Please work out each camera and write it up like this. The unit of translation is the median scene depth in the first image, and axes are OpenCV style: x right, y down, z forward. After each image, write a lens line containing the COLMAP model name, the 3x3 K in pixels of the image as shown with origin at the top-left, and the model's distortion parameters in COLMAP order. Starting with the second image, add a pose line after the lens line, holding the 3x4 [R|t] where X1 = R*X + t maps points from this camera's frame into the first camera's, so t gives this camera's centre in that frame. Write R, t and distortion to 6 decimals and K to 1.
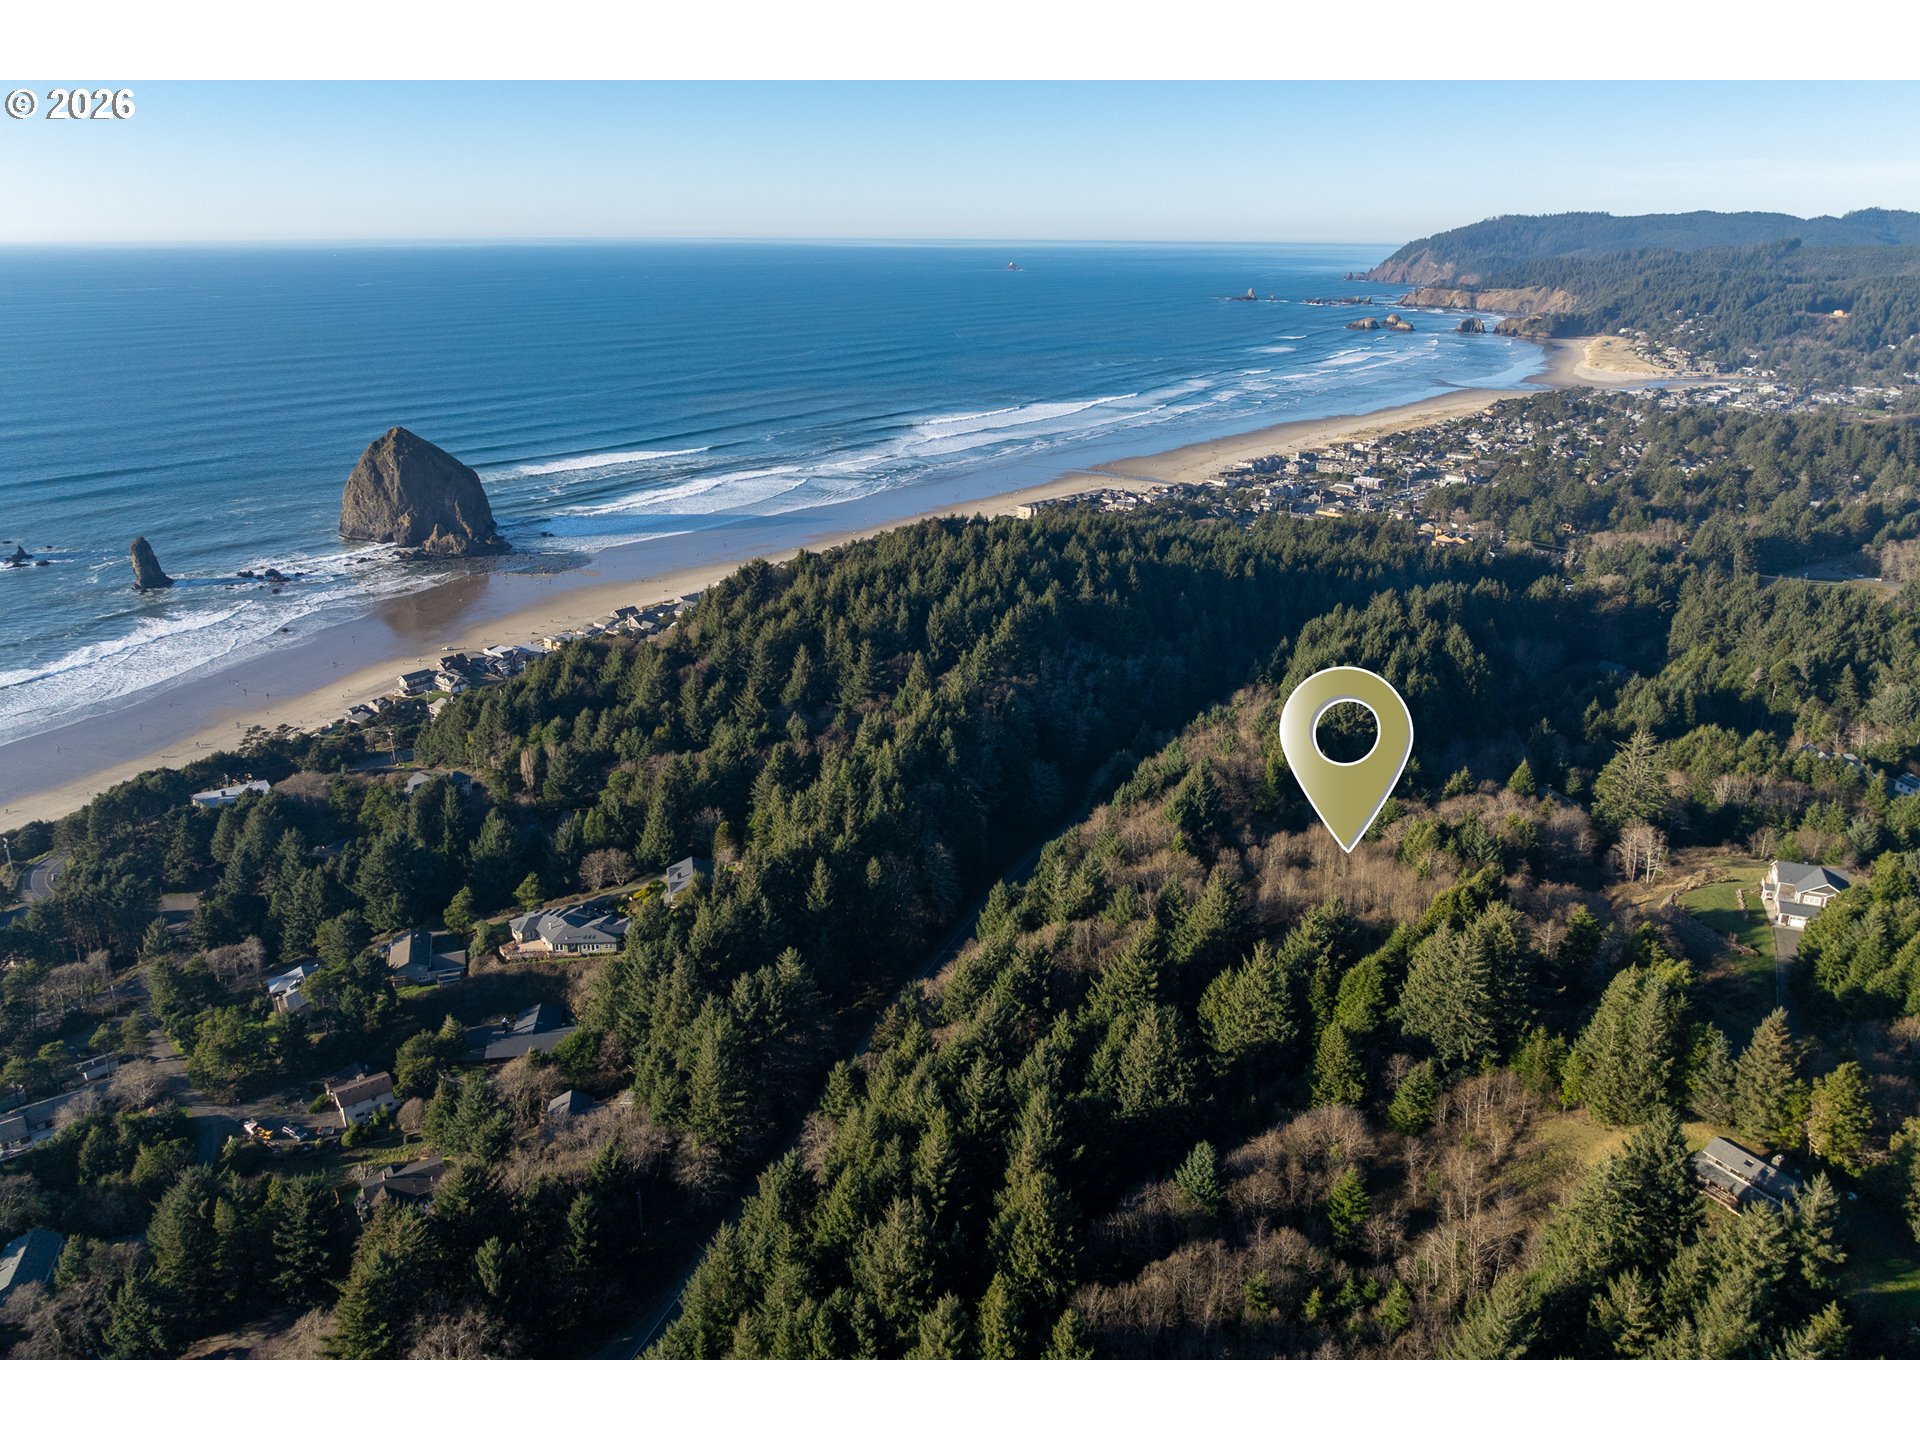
lens RADIAL K [[1355.8, 0, 963.3], [0, 1355.8, 639.9], [0, 0, 1]] dist [-0.032171, -0.006673]
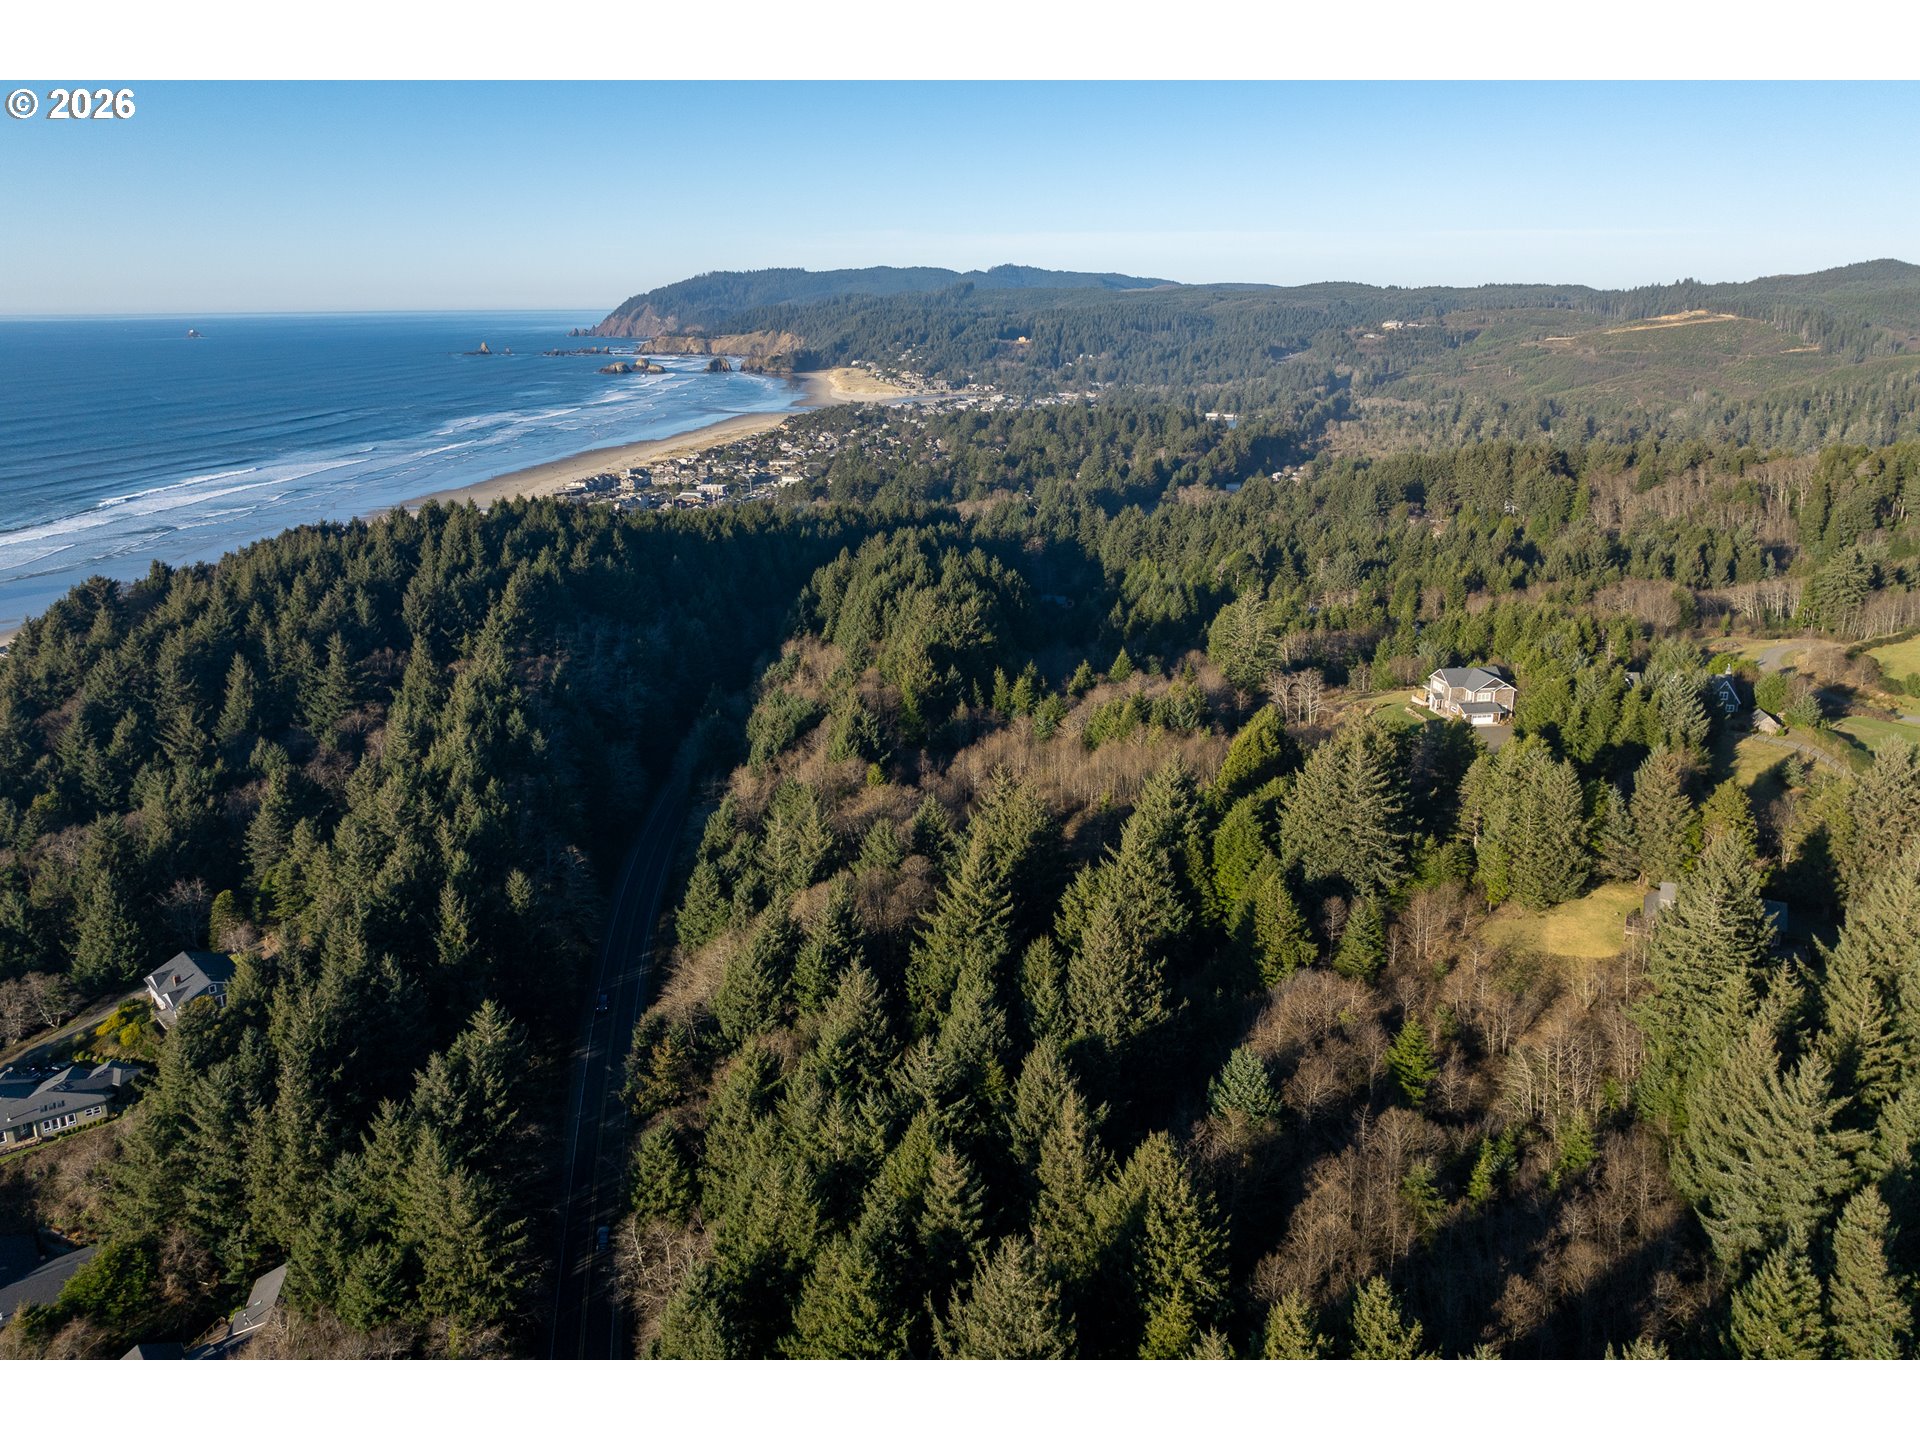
lens RADIAL K [[1355.8, 0, 965.9], [0, 1355.8, 637.5], [0, 0, 1]] dist [-0.032171, -0.006673]
pose [[0.848109, -0.133004, 0.512856, -0.156461], [0.157934, 0.987436, -0.005094, 0.059980], [-0.505735, 0.085318, 0.858460, 0.196313]]
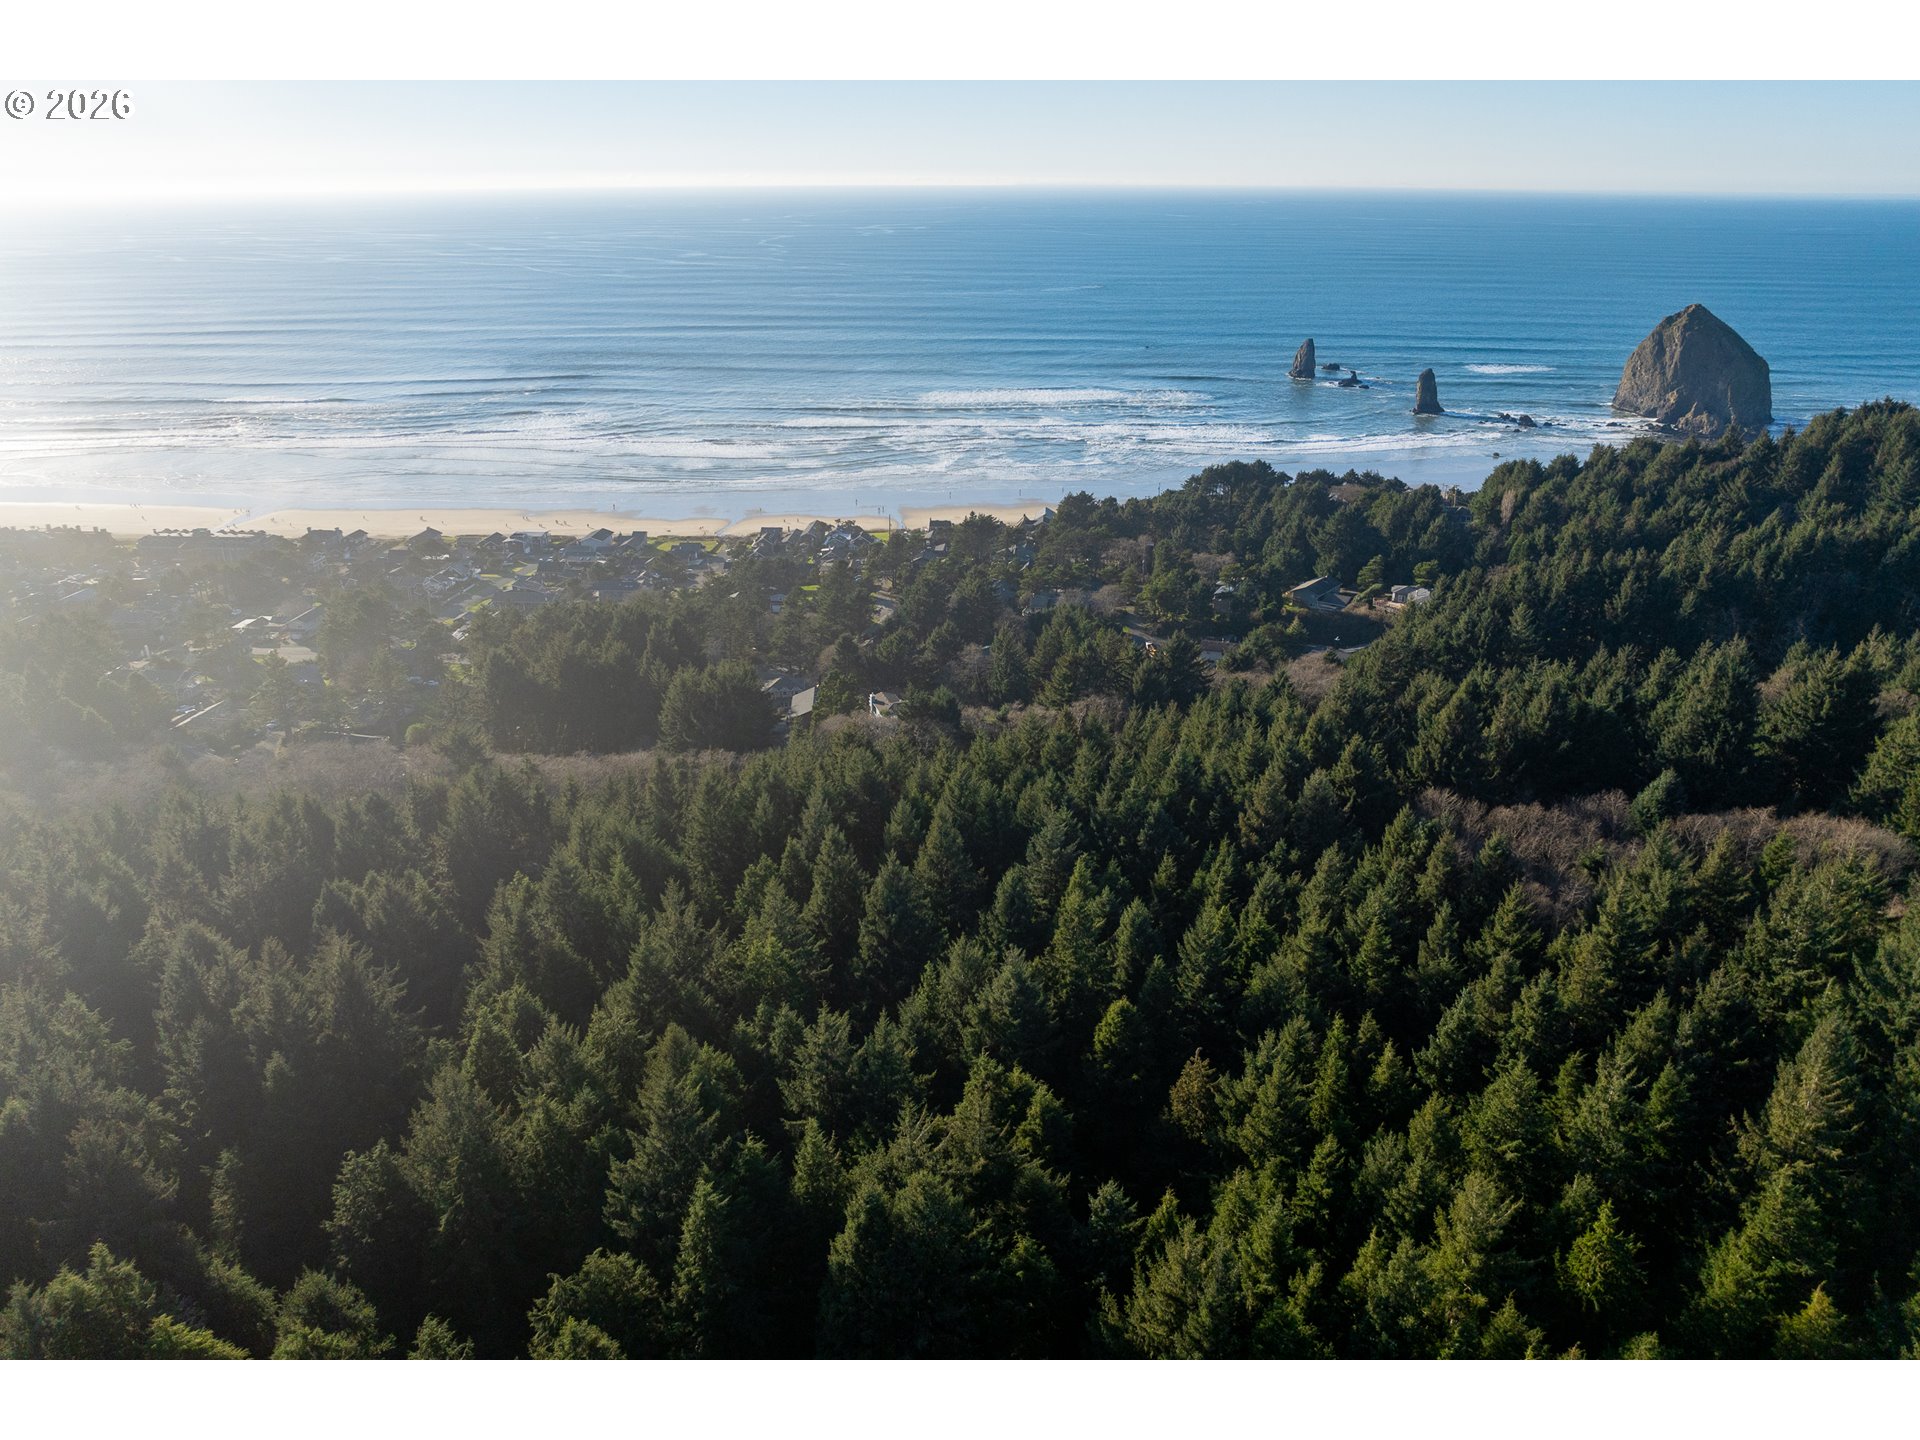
lens RADIAL K [[1355.8, 0, 977.5], [0, 1355.8, 721.7], [0, 0, 1]] dist [-0.032171, -0.006673]
pose [[0.553975, 0.305306, -0.774532, 0.309467], [-0.239086, 0.949485, 0.203266, 0.130783], [0.797465, 0.072575, 0.598985, 0.020911]]
